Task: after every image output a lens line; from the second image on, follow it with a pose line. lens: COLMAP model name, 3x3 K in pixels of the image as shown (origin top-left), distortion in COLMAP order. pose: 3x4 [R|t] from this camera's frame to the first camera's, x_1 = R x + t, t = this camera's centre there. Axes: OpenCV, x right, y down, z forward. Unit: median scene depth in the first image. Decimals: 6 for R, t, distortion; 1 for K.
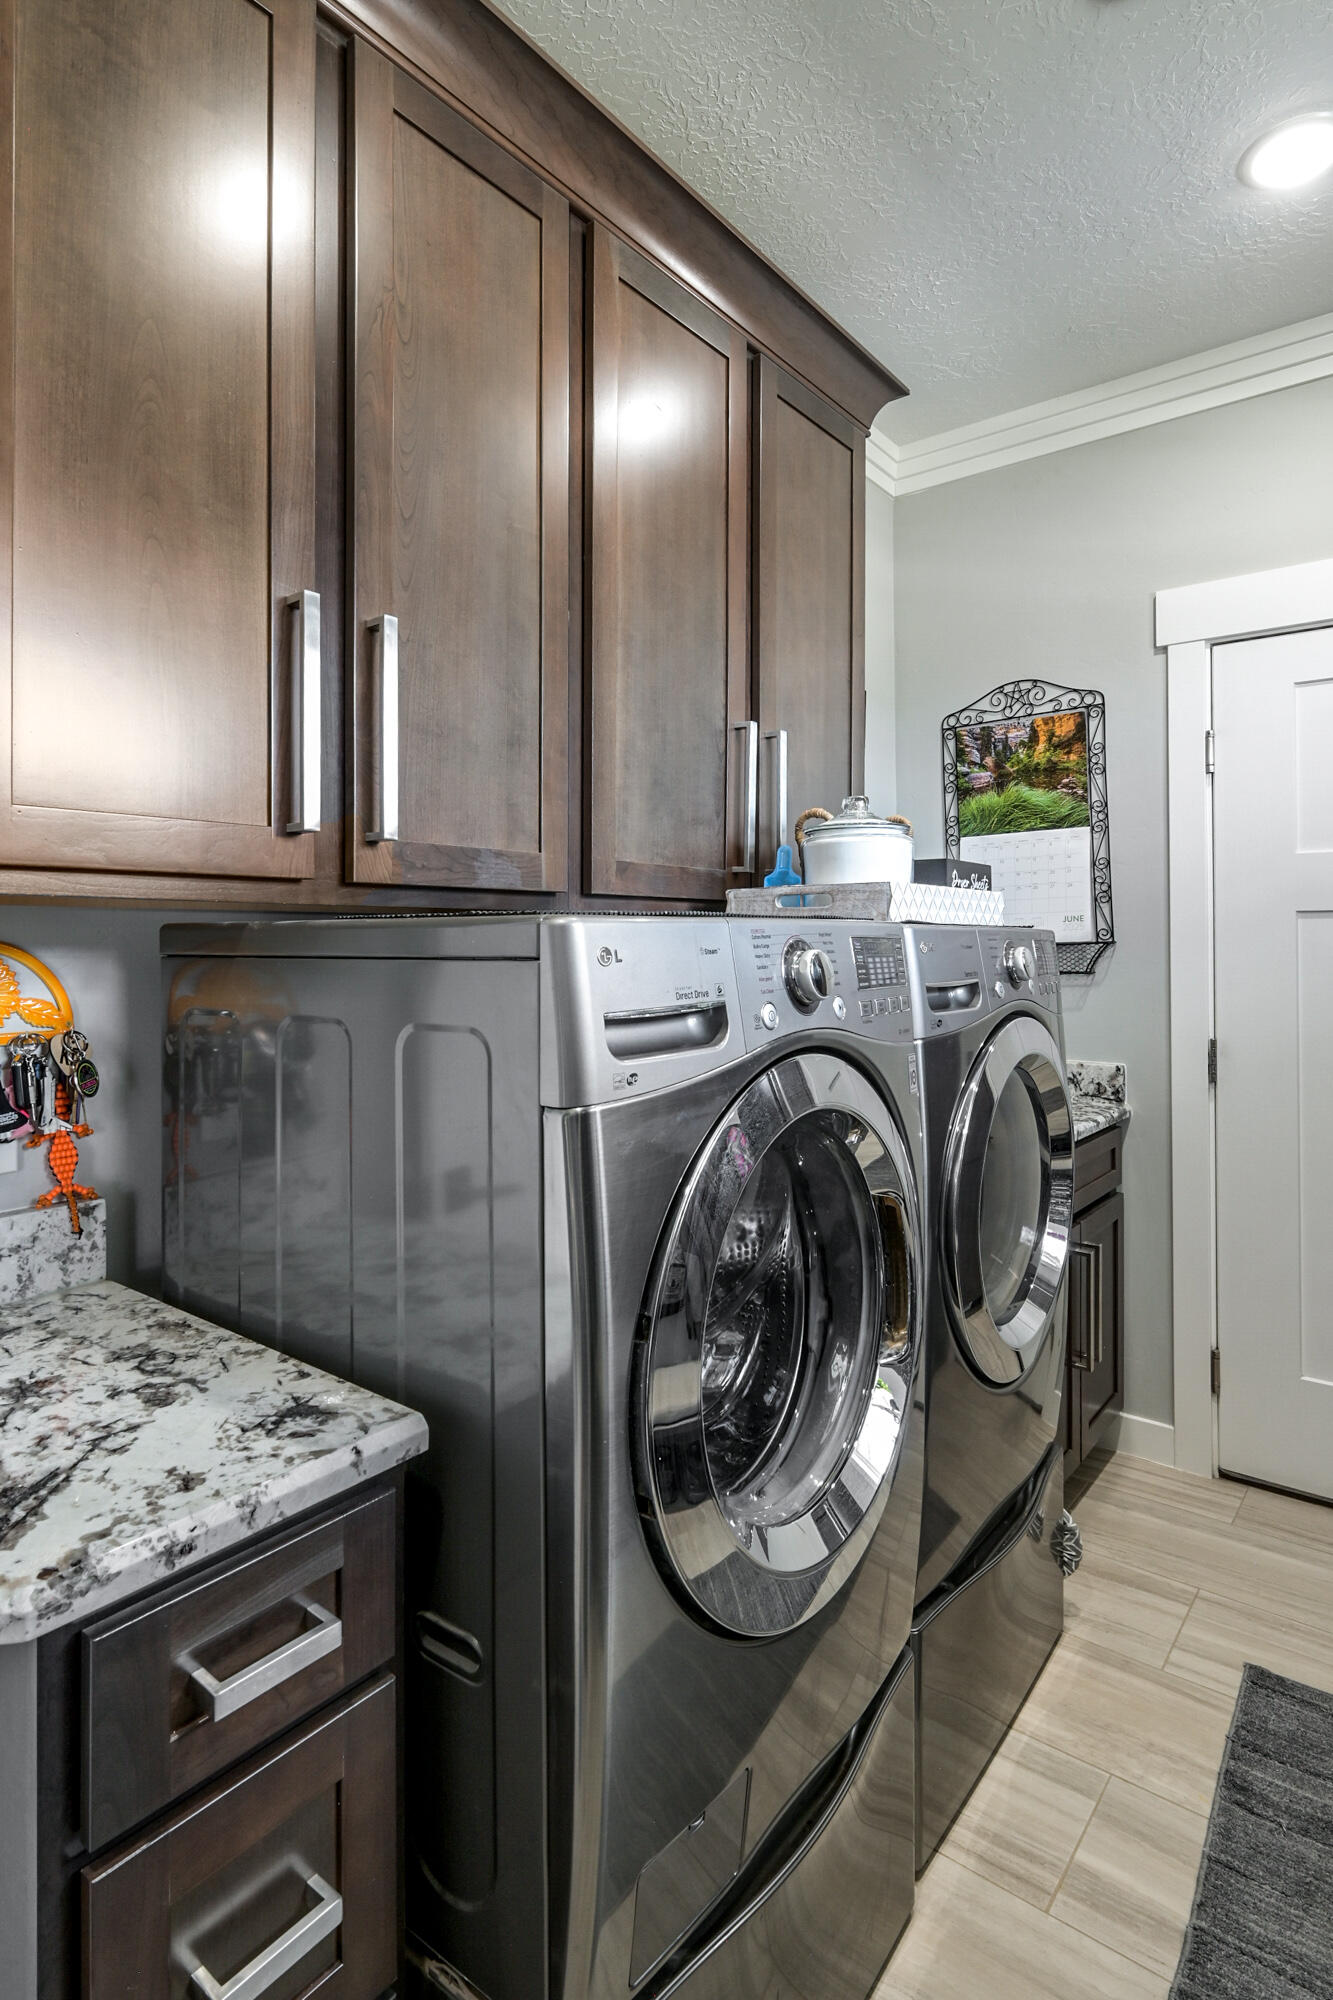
lens RADIAL K [[1057.8, 0, 691.9], [0, 1057.8, 934.9], [0, 0, 1]] dist [0.001199, 0.000401]
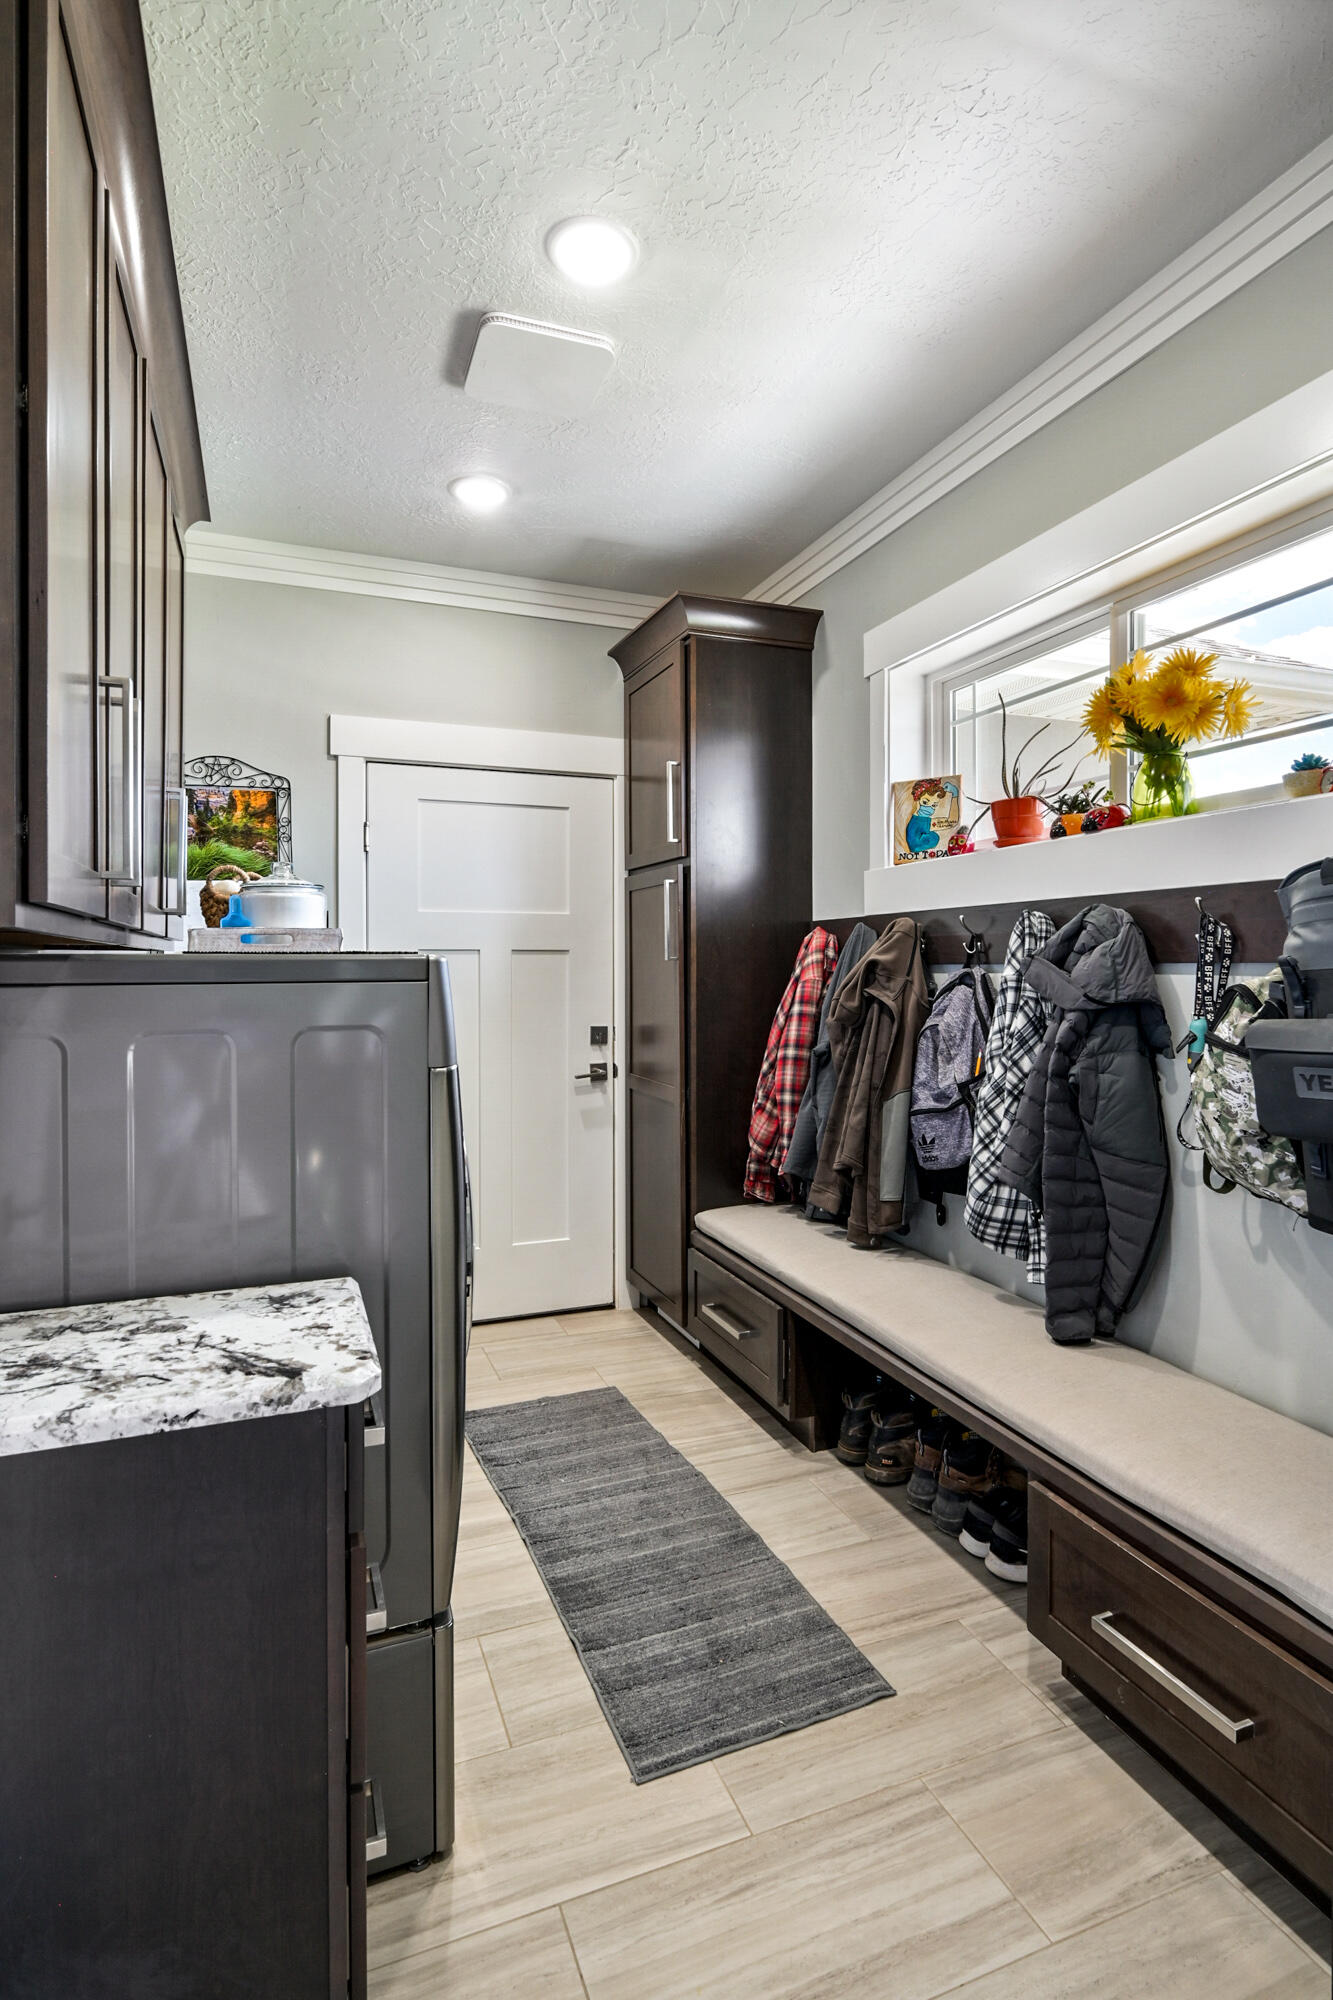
lens RADIAL K [[1057.8, 0, 658.0], [0, 1057.8, 987.6], [0, 0, 1]] dist [0.001199, 0.000401]
pose [[0.505464, -0.017434, 0.862672, -1.237281], [-0.001977, 0.999770, 0.021363, -0.001055], [-0.862846, -0.012504, 0.505313, -0.142480]]
